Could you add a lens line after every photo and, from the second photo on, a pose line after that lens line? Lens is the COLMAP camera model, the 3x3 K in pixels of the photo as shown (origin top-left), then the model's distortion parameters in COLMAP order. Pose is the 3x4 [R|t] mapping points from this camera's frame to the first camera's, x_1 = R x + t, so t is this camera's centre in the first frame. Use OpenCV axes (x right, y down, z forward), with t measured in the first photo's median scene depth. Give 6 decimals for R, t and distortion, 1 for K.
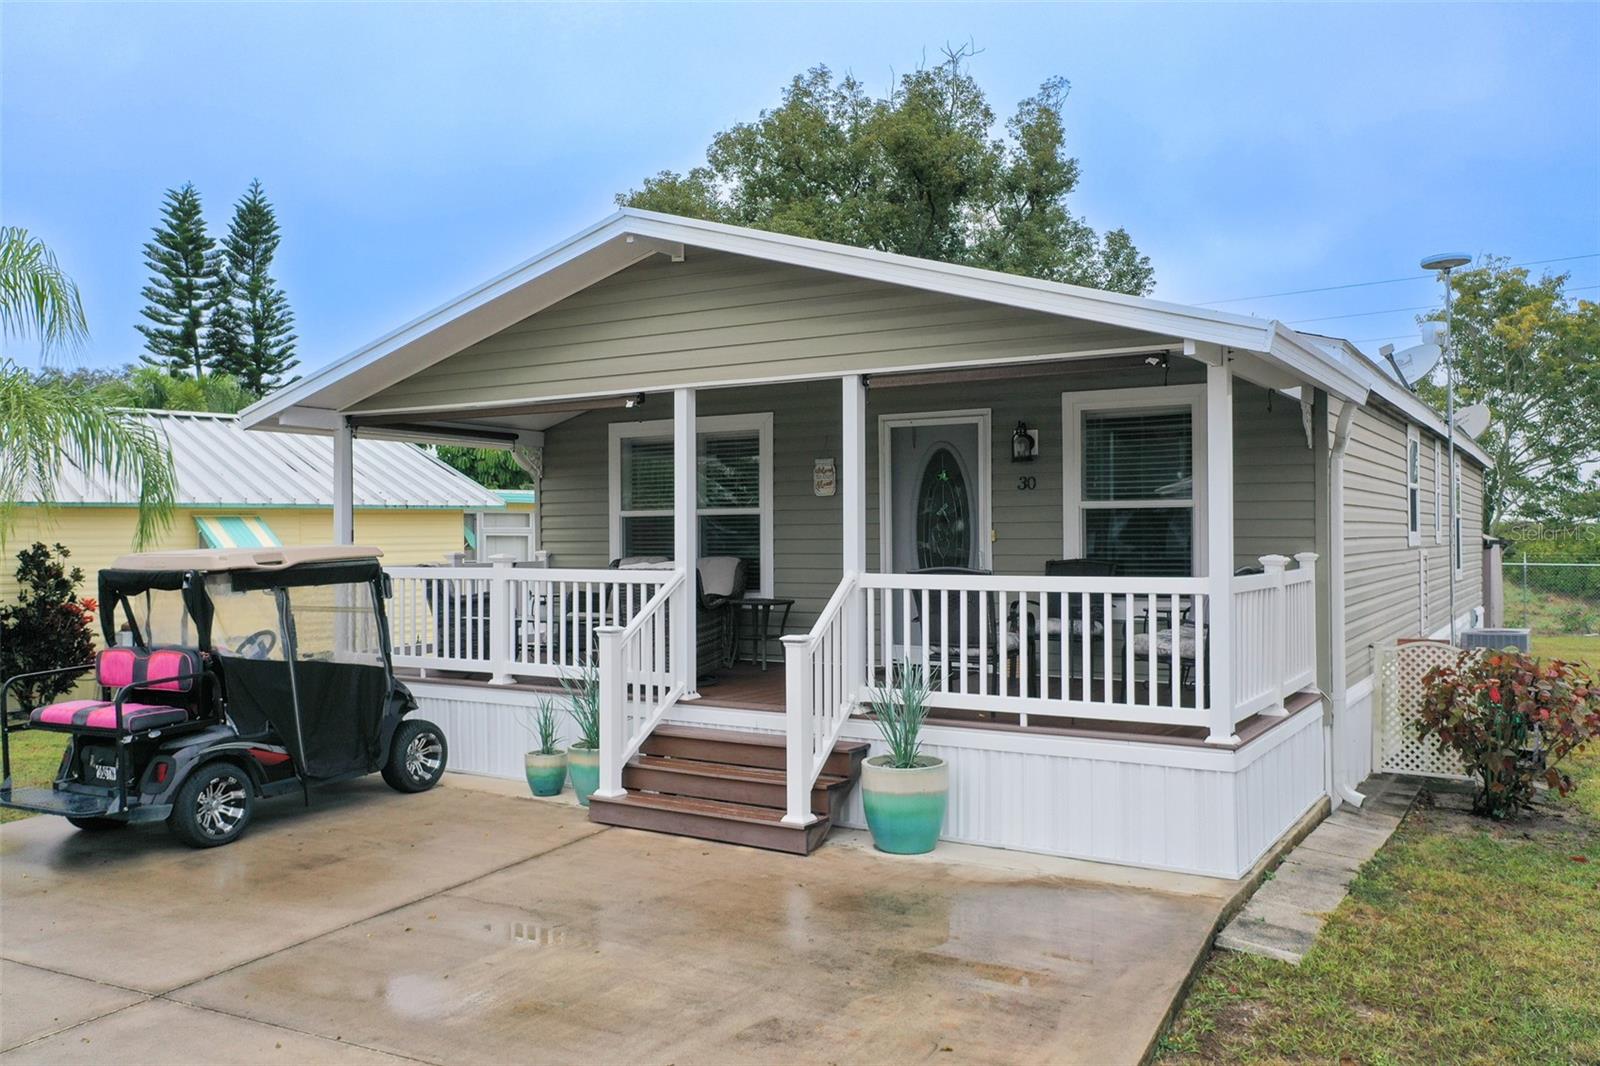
lens RADIAL K [[1264.8, 0, 800.0], [0, 1264.8, 533.0], [0, 0, 1]] dist [0.006078, -0.004643]
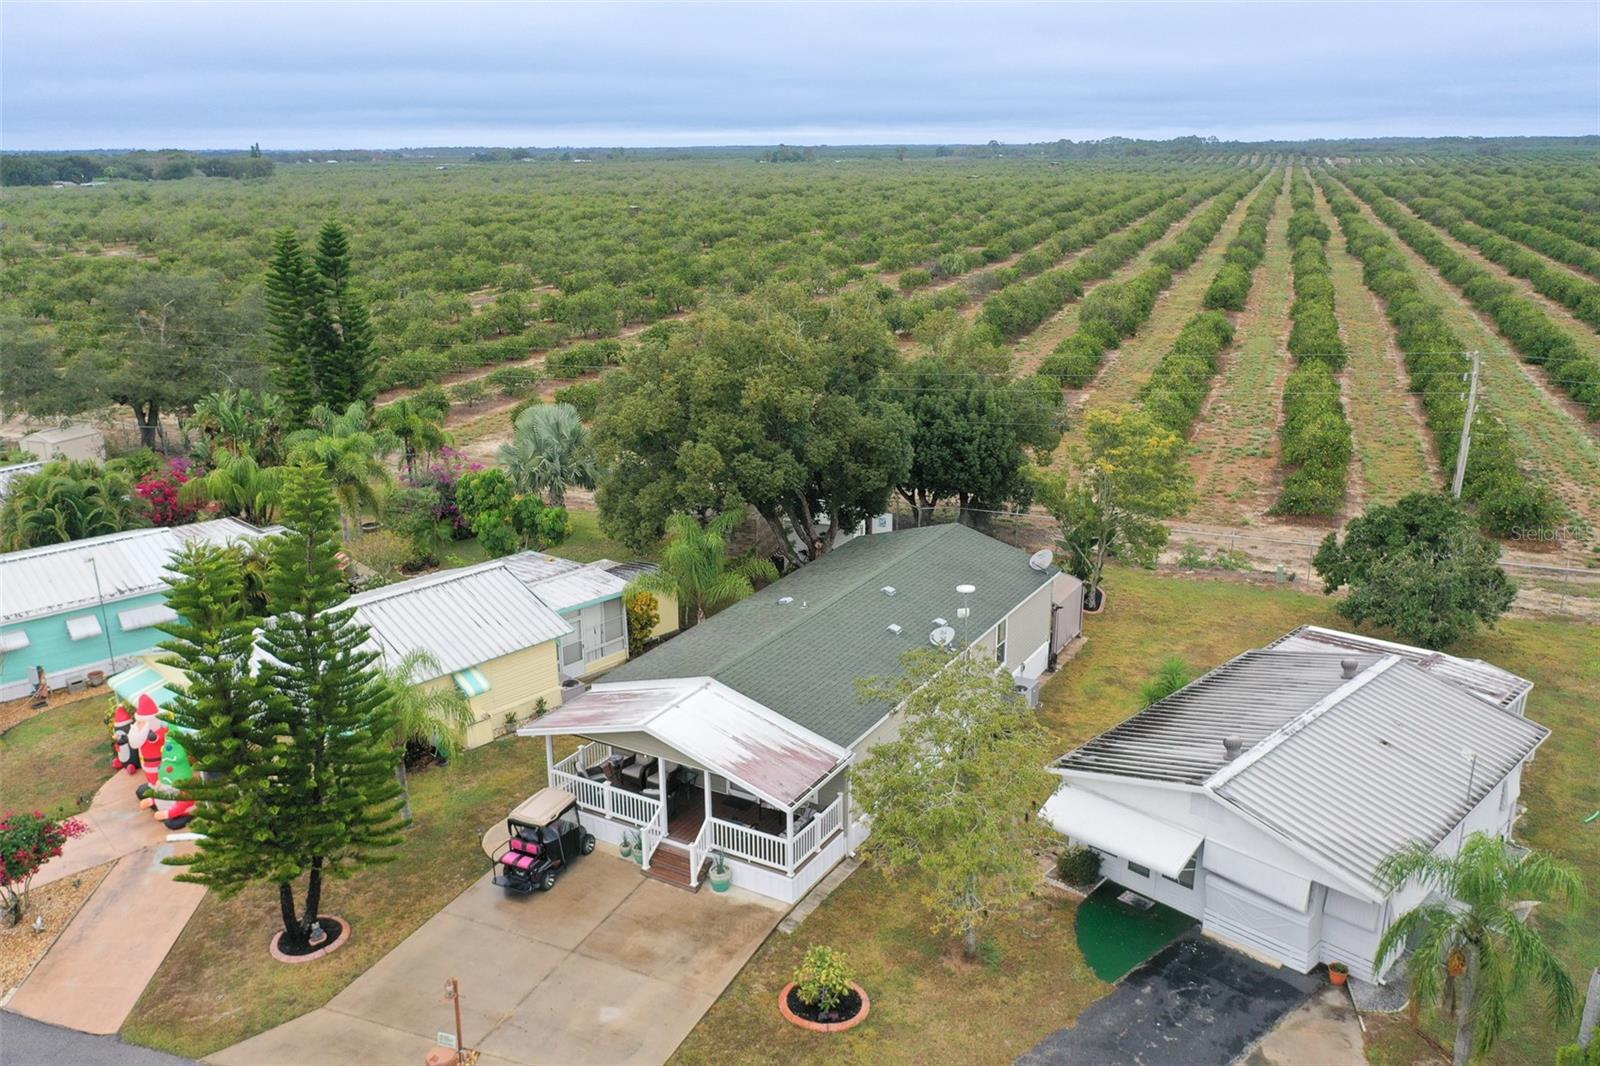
lens RADIAL K [[1250.2, 0, 776.3], [0, 1250.2, 532.6], [0, 0, 1]] dist [0.010547, 0.000665]
pose [[0.999860, -0.013614, 0.009734, 0.223181], [0.010221, 0.957298, 0.288922, -1.878154], [-0.013252, -0.288782, 0.957303, -2.360882]]
